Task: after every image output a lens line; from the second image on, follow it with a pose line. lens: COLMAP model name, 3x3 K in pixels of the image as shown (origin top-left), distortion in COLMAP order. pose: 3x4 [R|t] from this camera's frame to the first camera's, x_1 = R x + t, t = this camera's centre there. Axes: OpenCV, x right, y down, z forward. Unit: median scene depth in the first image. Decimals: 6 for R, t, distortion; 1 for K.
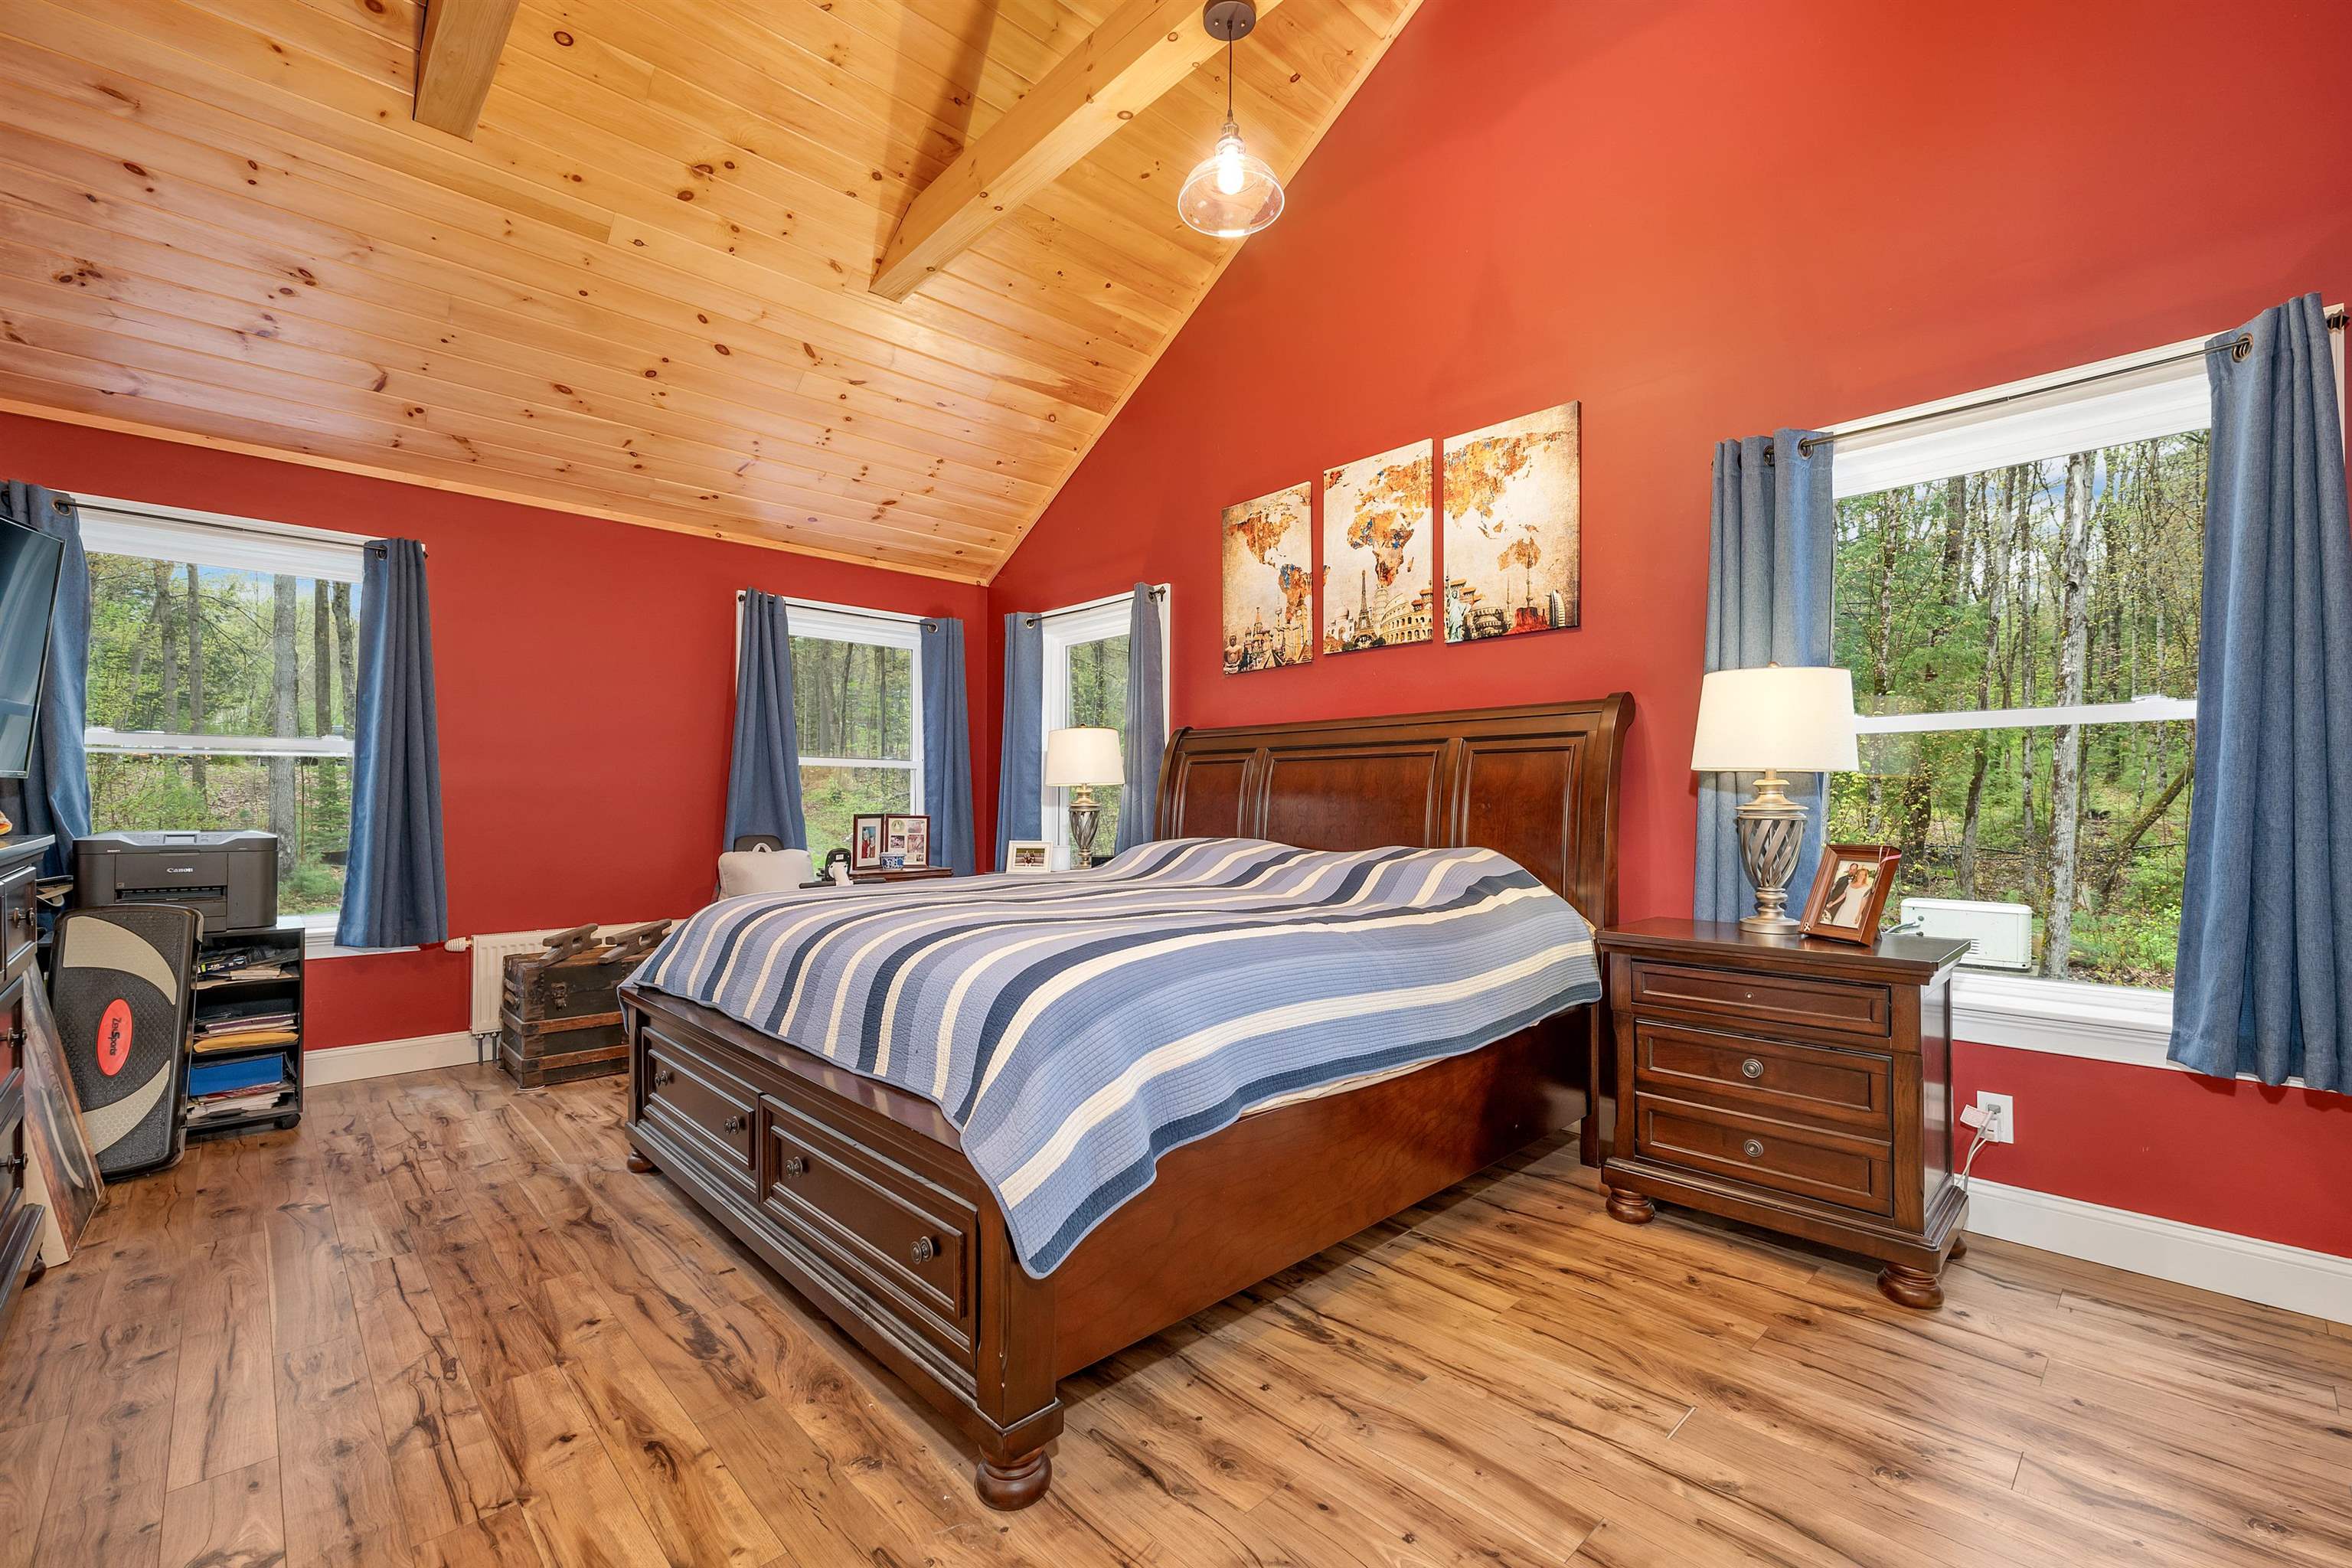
lens RADIAL K [[990.5, 0, 1180.5], [0, 990.5, 786.4], [0, 0, 1]] dist [0.004846, -0.000113]
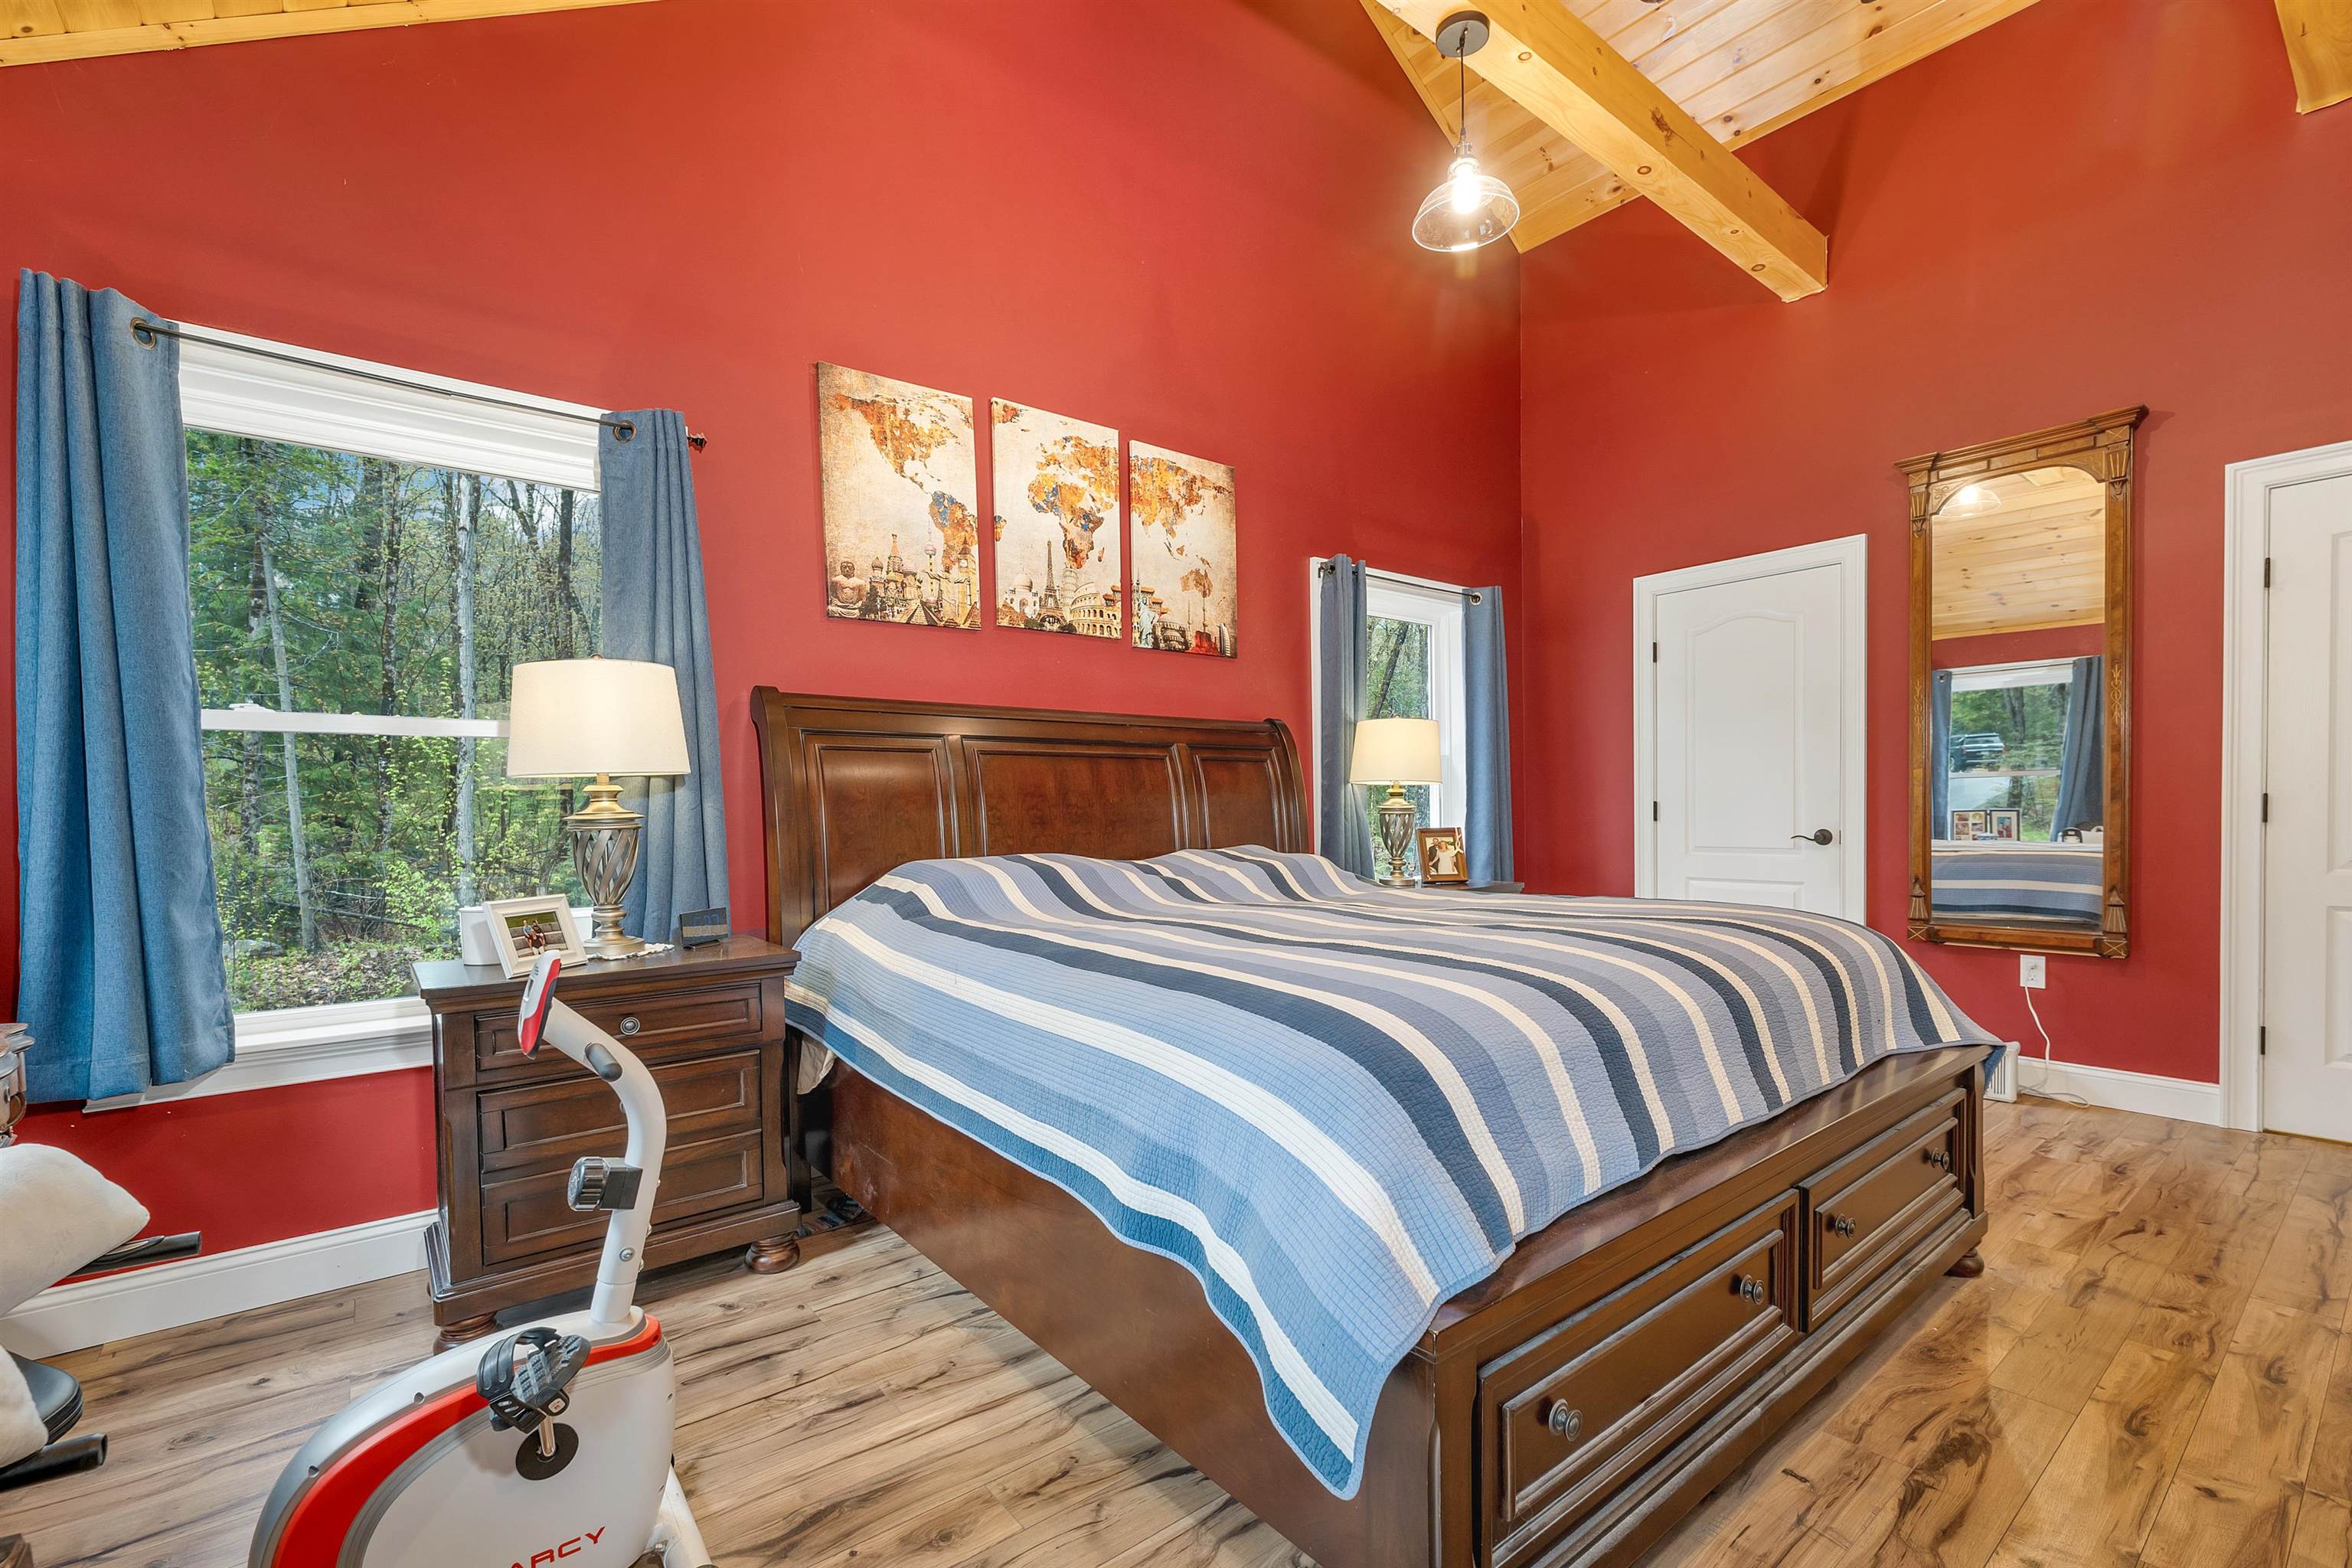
lens RADIAL K [[990.5, 0, 1212.4], [0, 990.5, 825.1], [0, 0, 1]] dist [0.004846, -0.000113]
pose [[0.091451, -0.020134, 0.995606, -0.698552], [-0.006636, 0.999761, 0.020827, 0.013701], [-0.995788, -0.008512, 0.091295, 0.800003]]
